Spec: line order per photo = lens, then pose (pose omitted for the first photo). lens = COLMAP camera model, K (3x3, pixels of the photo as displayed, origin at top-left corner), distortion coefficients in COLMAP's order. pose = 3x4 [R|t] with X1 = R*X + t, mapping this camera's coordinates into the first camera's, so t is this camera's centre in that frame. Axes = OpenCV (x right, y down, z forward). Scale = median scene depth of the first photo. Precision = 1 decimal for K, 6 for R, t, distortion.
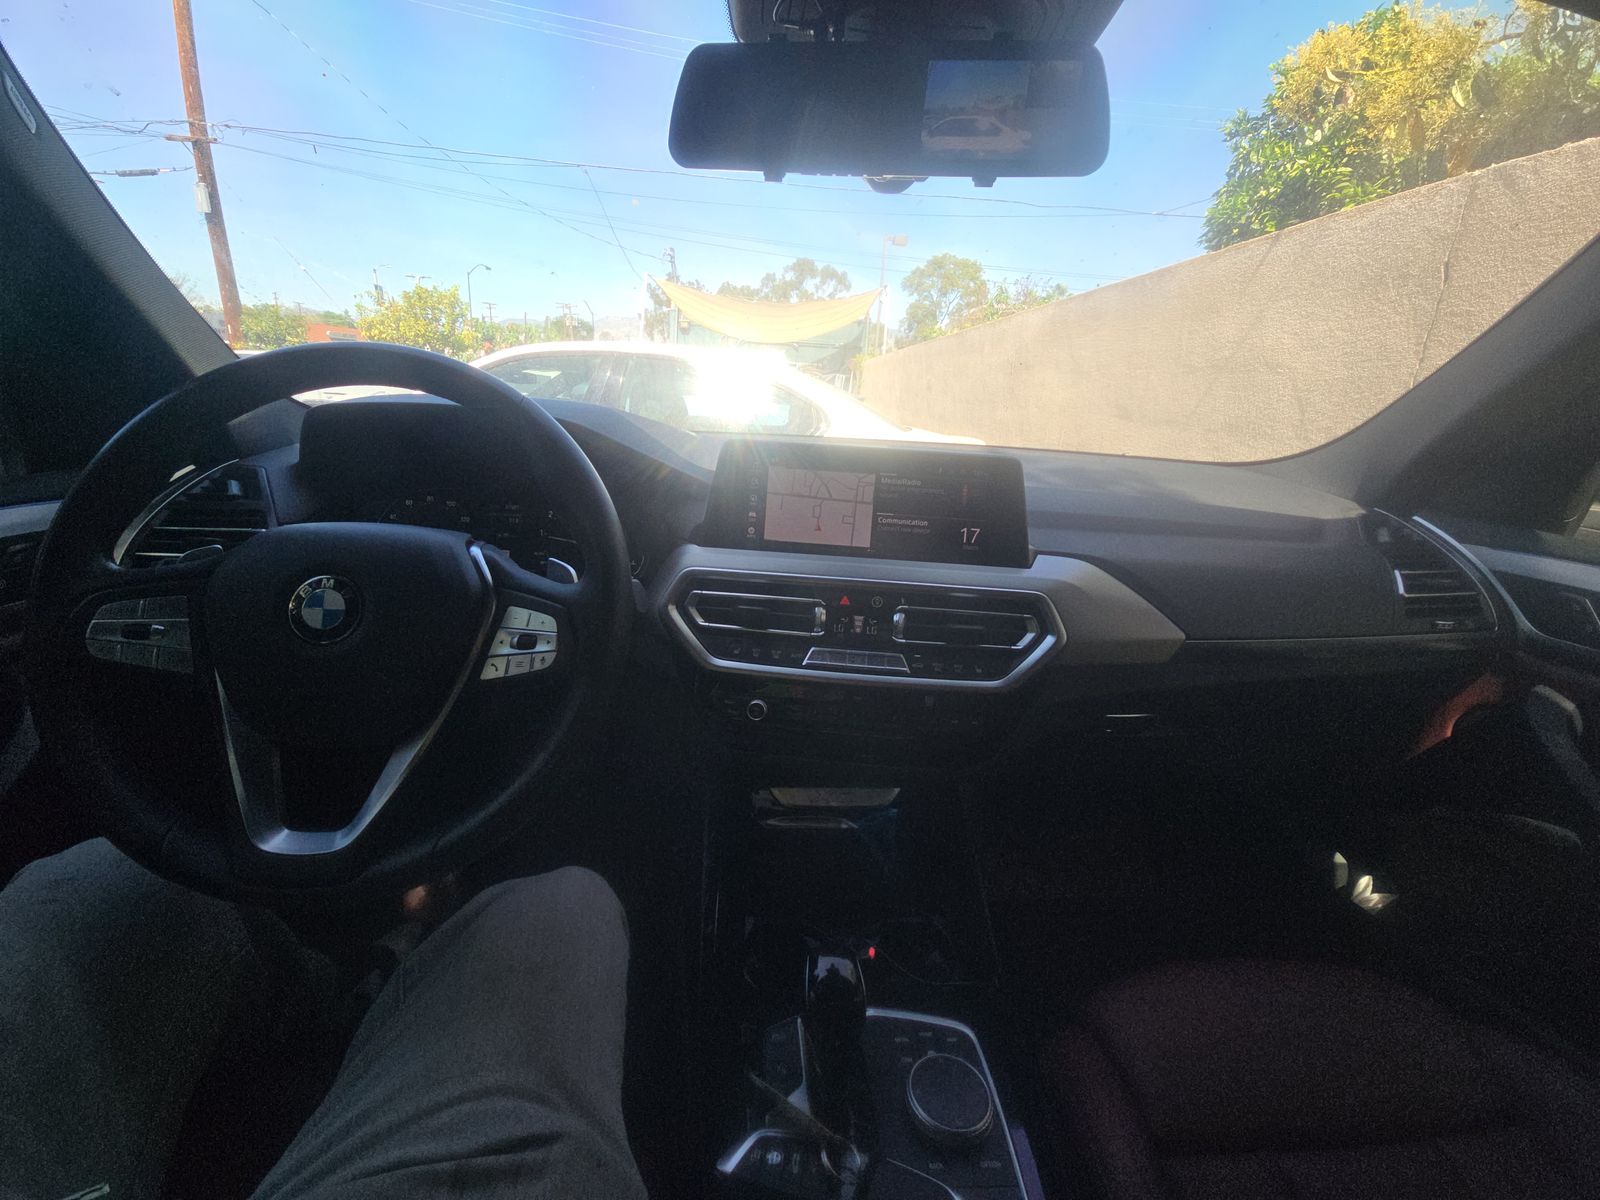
lens RADIAL K [[657.8, 0, 800.0], [0, 657.8, 586.0], [0, 0, 1]] dist [-0.000965, -0.000208]
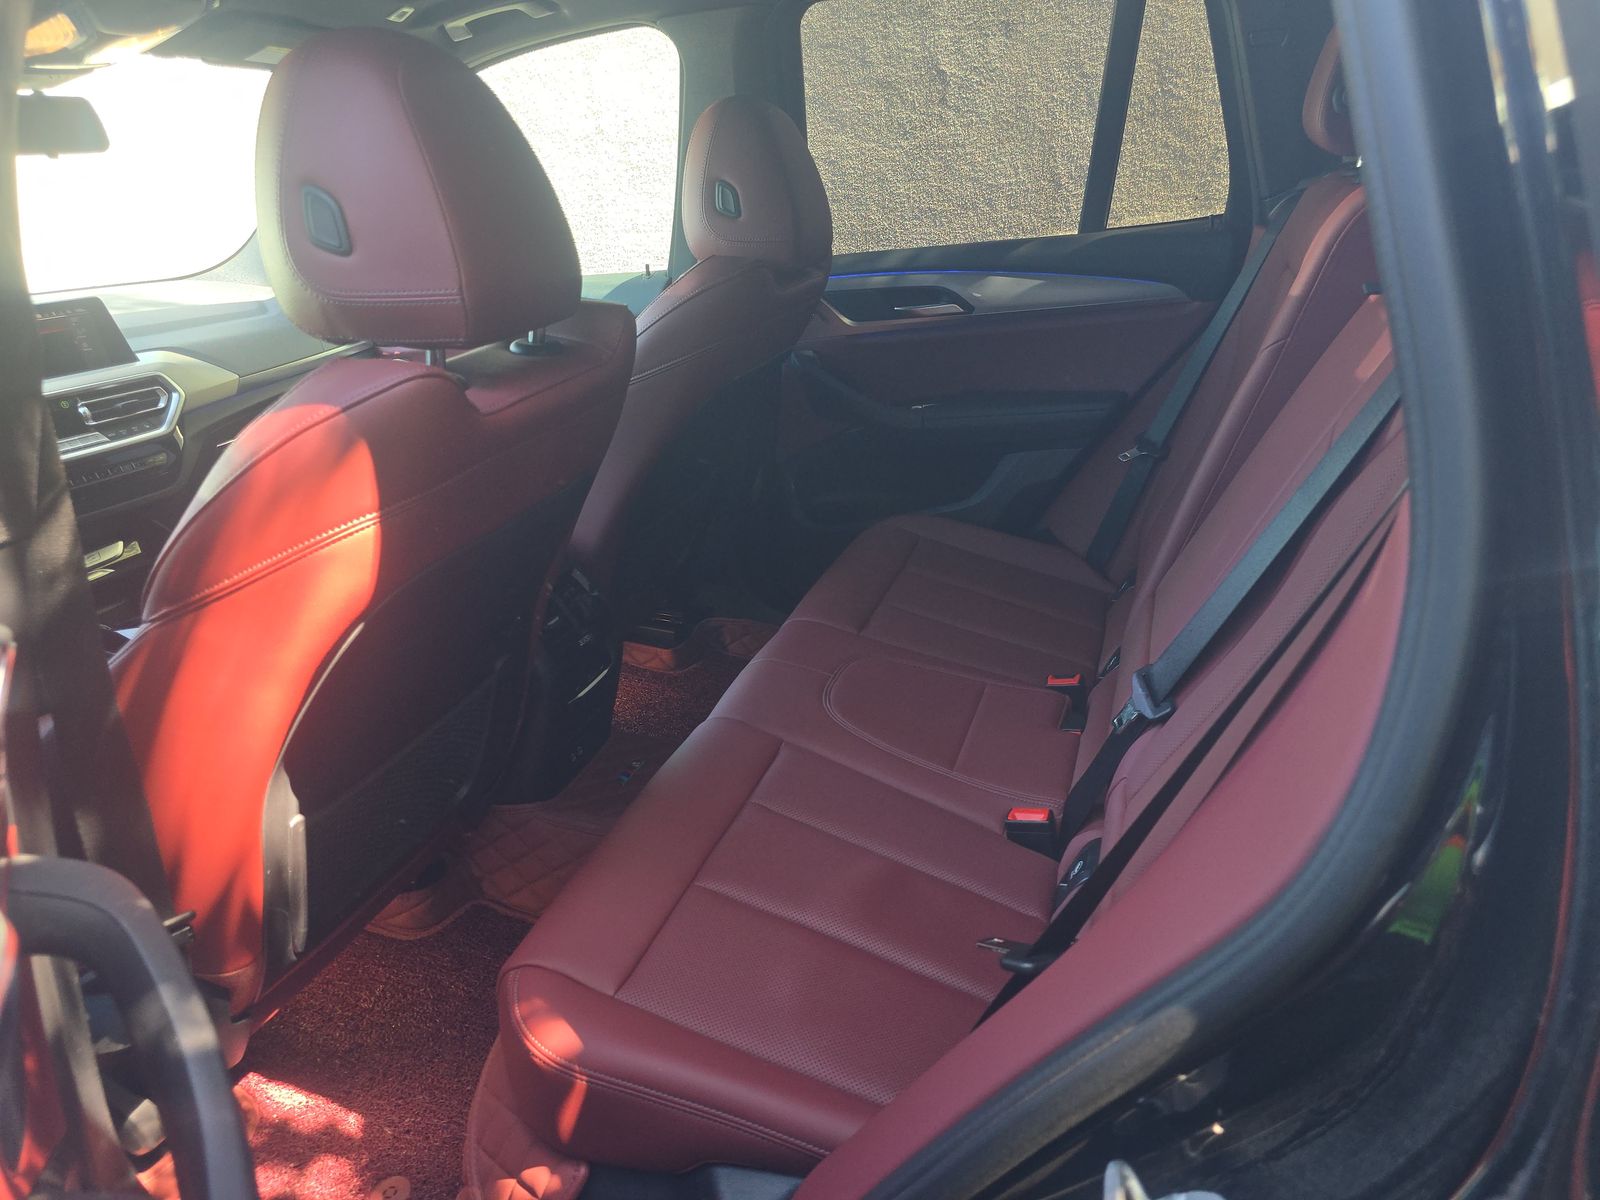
lens RADIAL K [[1091.2, 0, 797.0], [0, 1091.2, 581.8], [0, 0, 1]] dist [0.031530, 0.000515]
pose [[0.371759, -0.407195, 0.834259, -1.497395], [0.338220, 0.896311, 0.286766, 0.222653], [-0.864525, 0.175555, 0.470933, -1.538556]]
